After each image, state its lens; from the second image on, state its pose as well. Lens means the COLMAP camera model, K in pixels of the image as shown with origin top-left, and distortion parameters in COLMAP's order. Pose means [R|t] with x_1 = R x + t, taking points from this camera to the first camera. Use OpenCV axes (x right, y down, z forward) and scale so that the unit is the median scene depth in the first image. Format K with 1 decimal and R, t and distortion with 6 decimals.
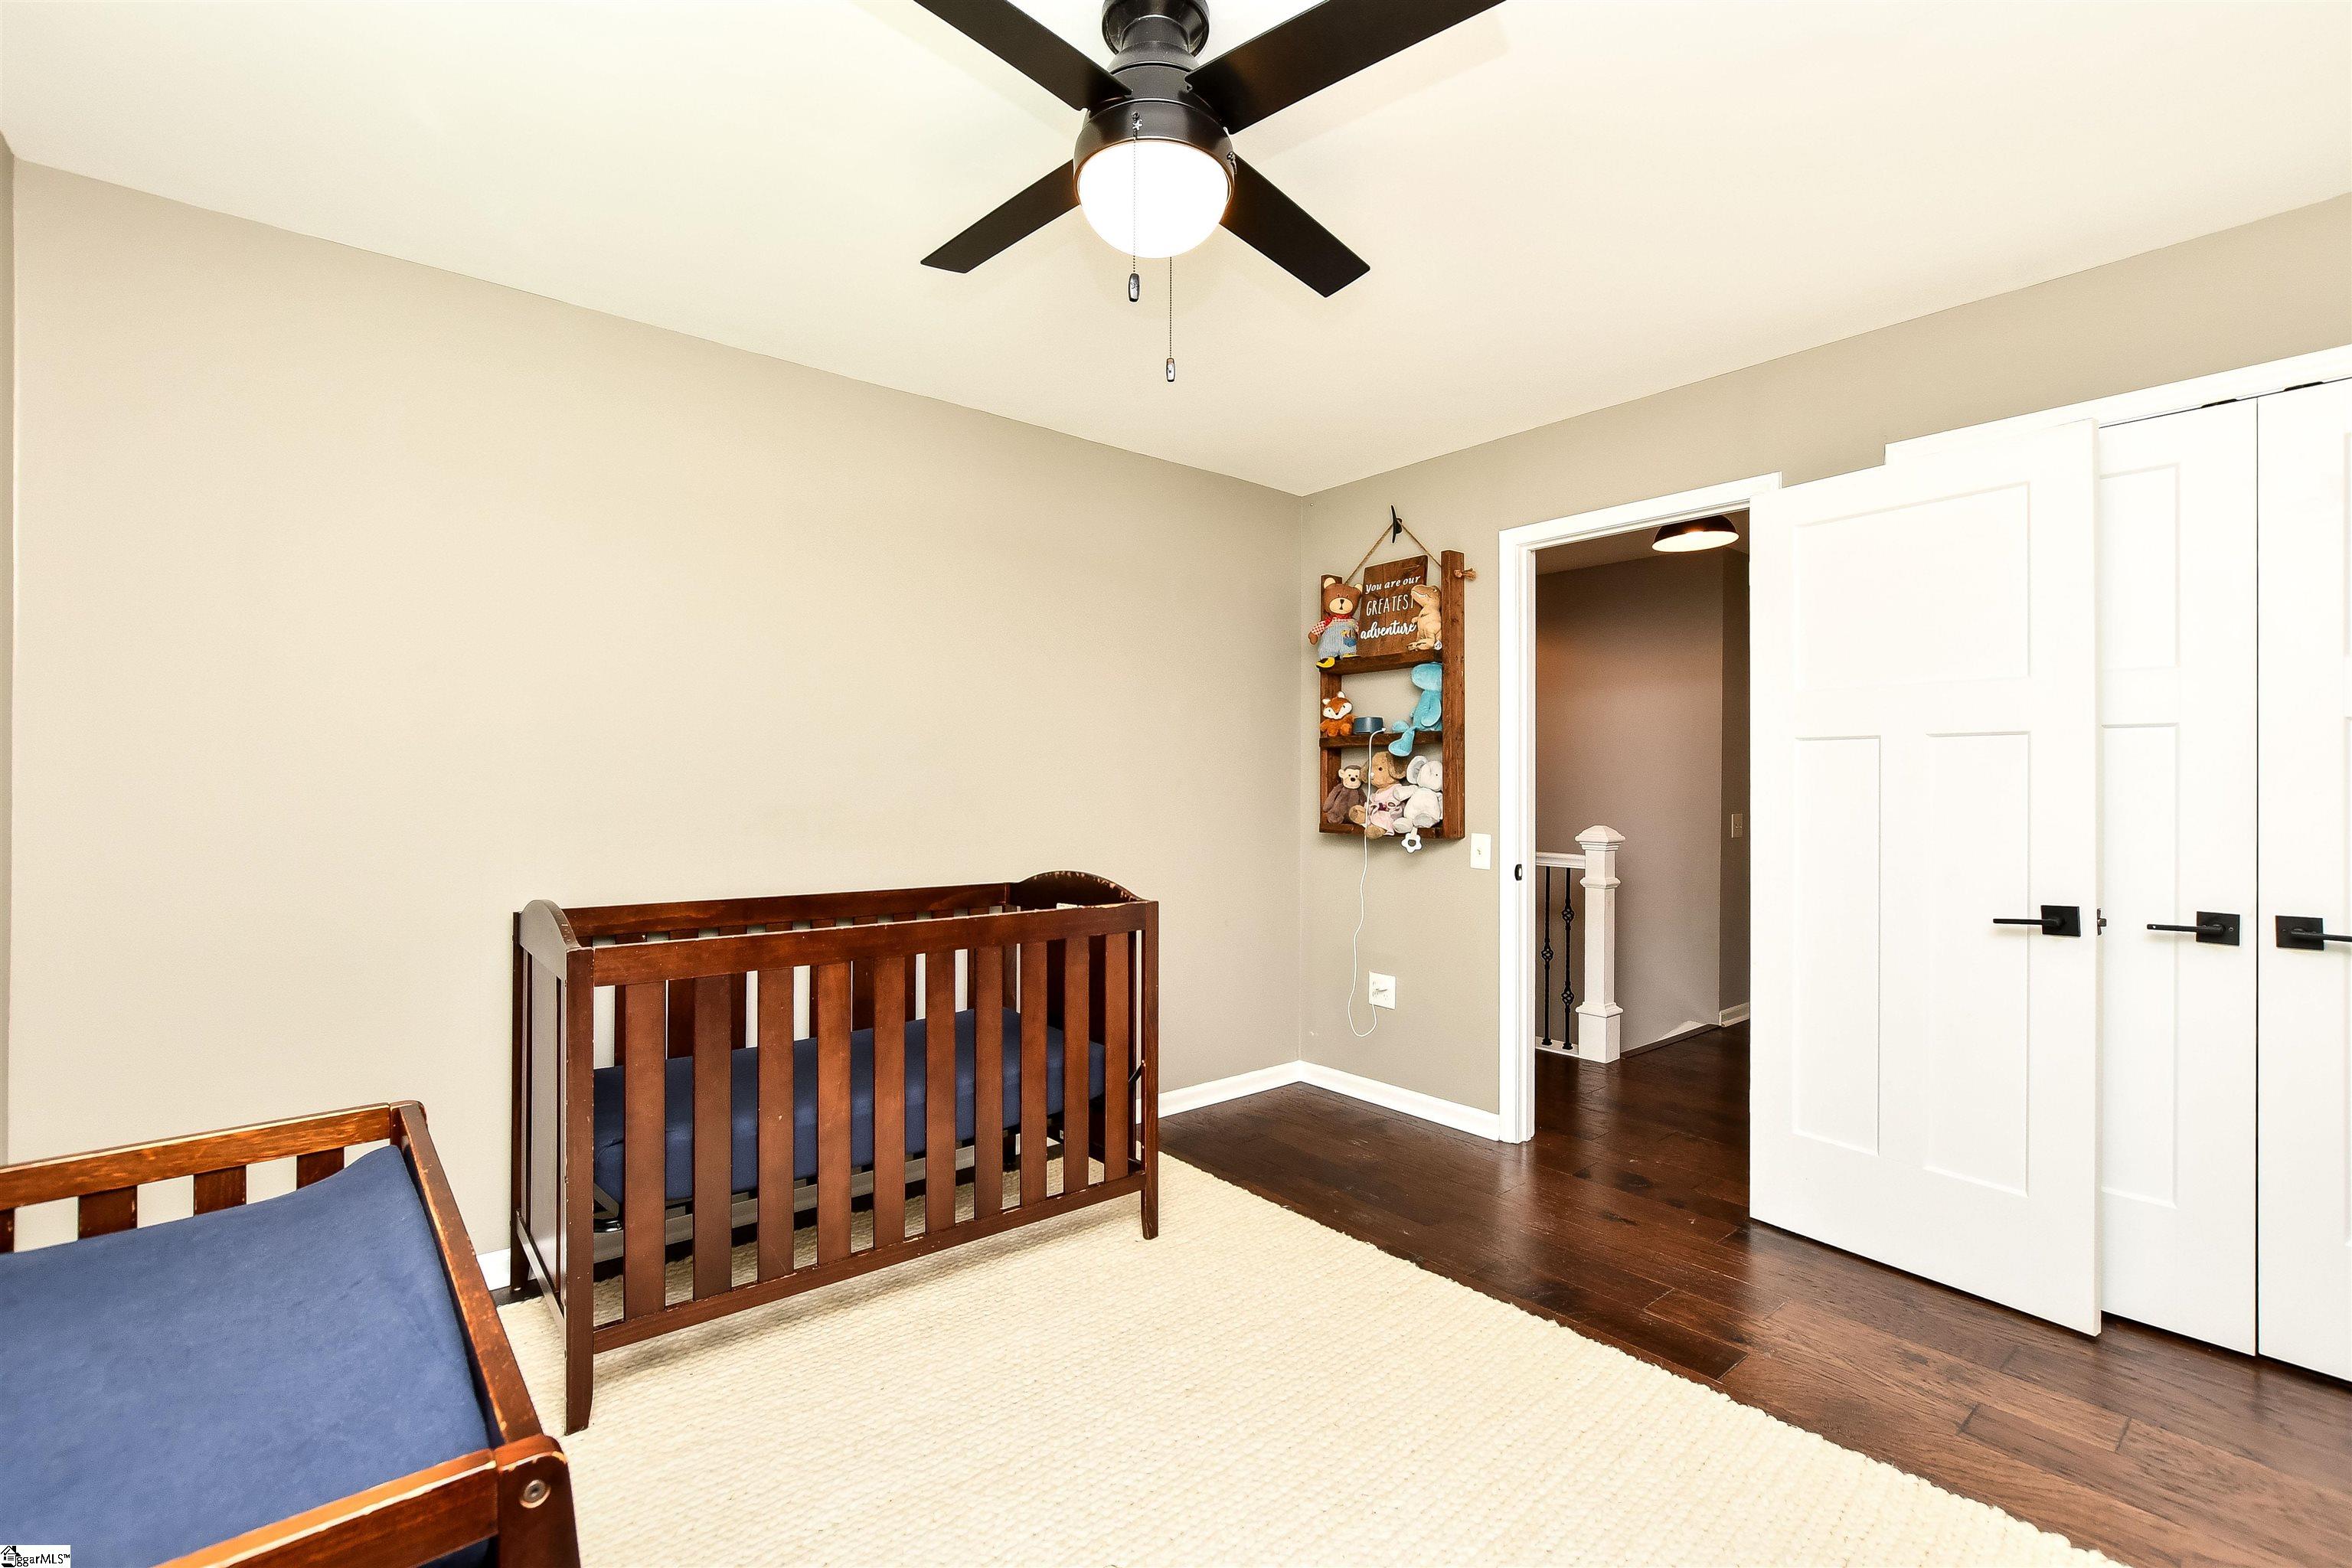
lens RADIAL K [[1039.3, 0, 1176.0], [0, 1039.3, 784.0], [0, 0, 1]] dist [0.002311, 0.000187]
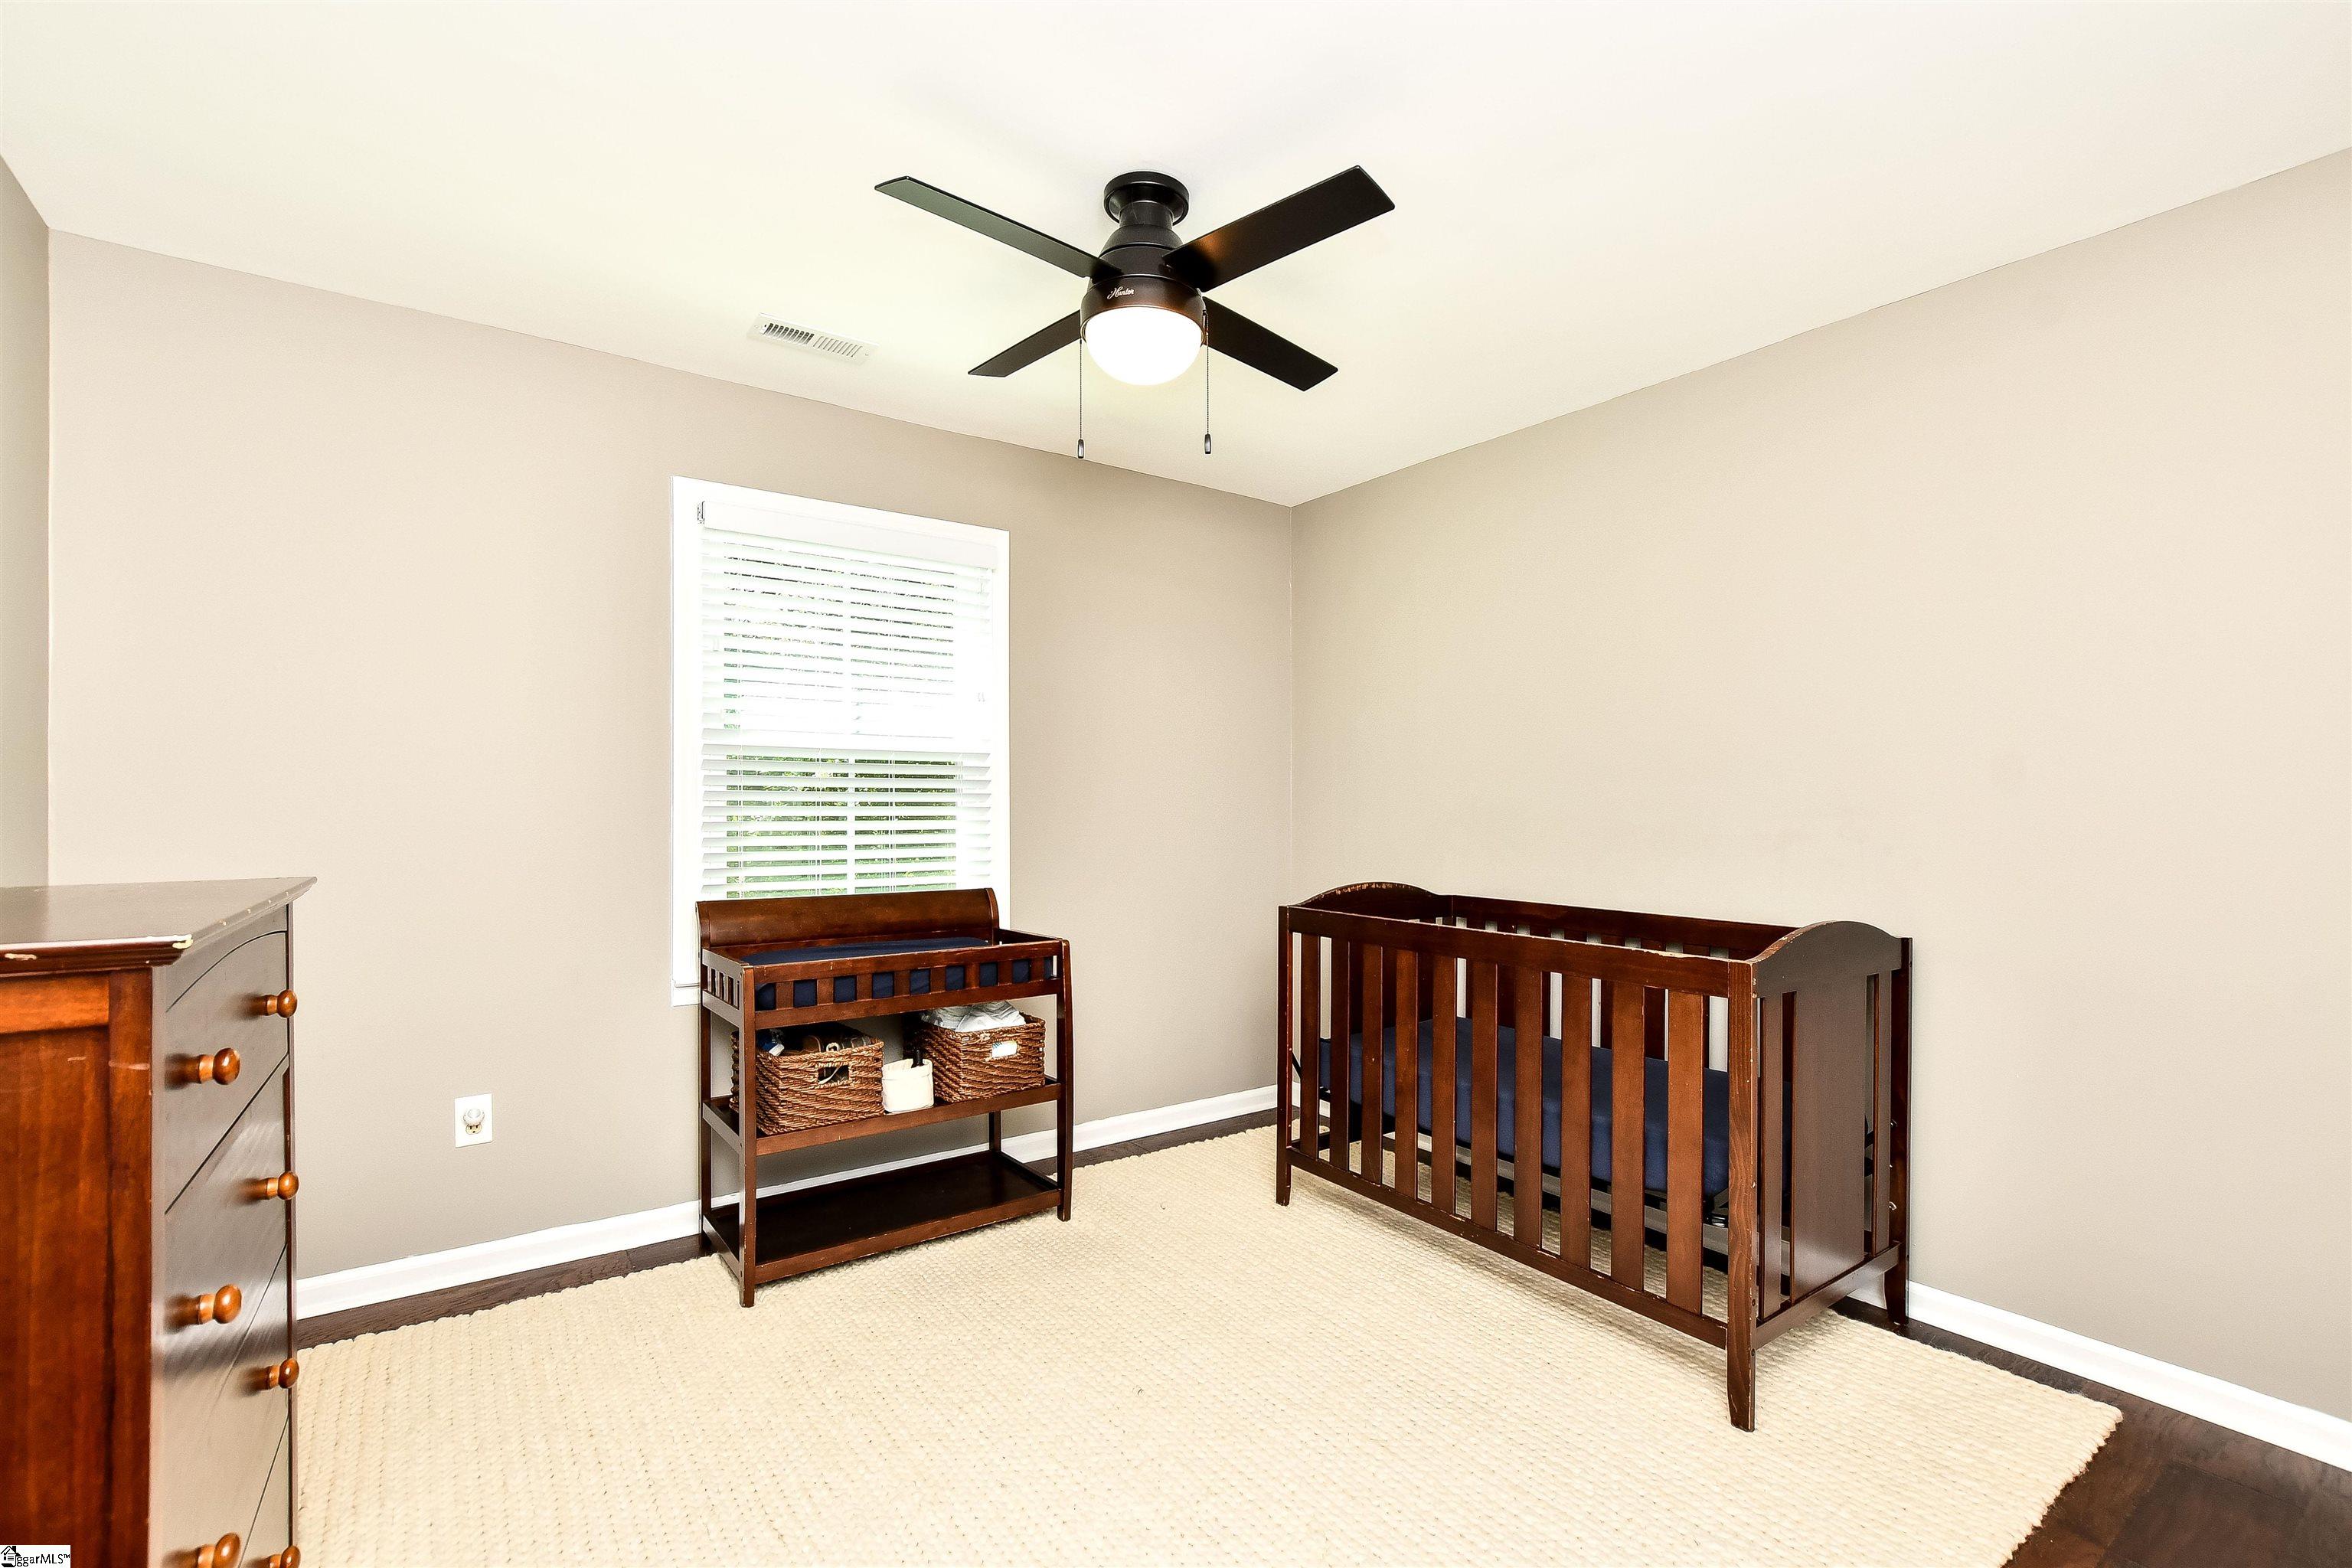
lens RADIAL K [[1035.6, 0, 1173.4], [0, 1035.6, 818.4], [0, 0, 1]] dist [-0.002758, -0.000347]
pose [[-0.090228, -0.005320, -0.995907, 0.780475], [0.002165, 0.999982, -0.005538, 0.018740], [0.995919, -0.002656, -0.090215, 0.719730]]
